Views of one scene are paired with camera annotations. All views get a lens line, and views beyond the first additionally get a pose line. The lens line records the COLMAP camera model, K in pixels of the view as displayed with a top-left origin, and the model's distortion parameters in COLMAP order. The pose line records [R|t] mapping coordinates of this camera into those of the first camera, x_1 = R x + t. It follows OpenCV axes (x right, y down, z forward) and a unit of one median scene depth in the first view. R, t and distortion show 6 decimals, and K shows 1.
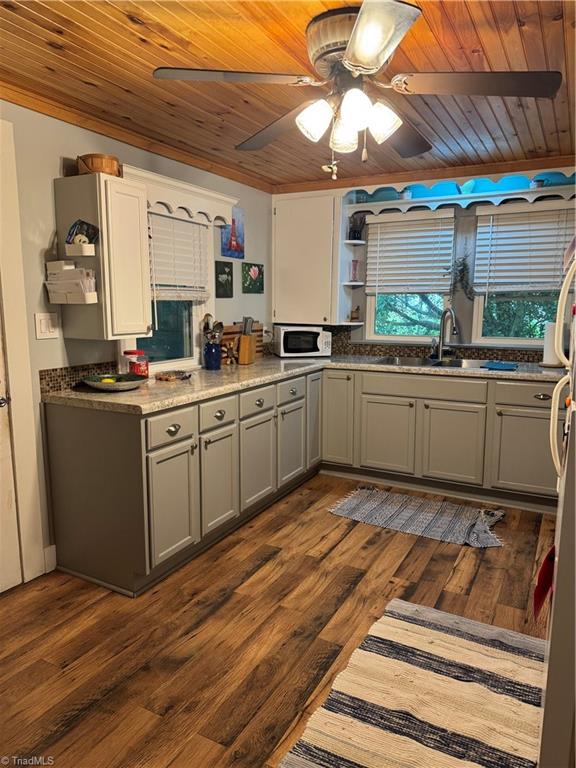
lens RADIAL K [[540.6, 0, 285.8], [0, 540.6, 385.4], [0, 0, 1]] dist [0.052853, -0.013325]
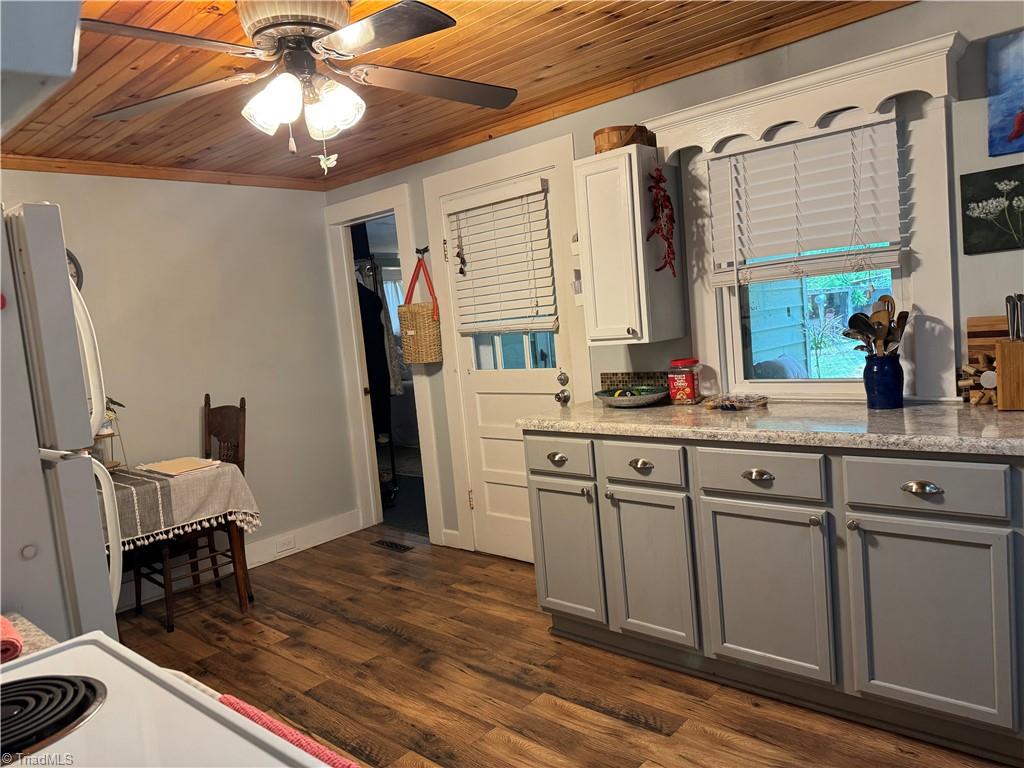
lens RADIAL K [[720.8, 0, 509.9], [0, 720.8, 381.2], [0, 0, 1]] dist [0.052853, -0.013325]
pose [[-0.232008, 0.104048, -0.967133, 0.820557], [-0.062847, 0.990582, 0.121648, -0.157568], [0.970681, 0.089004, -0.223284, 1.126498]]
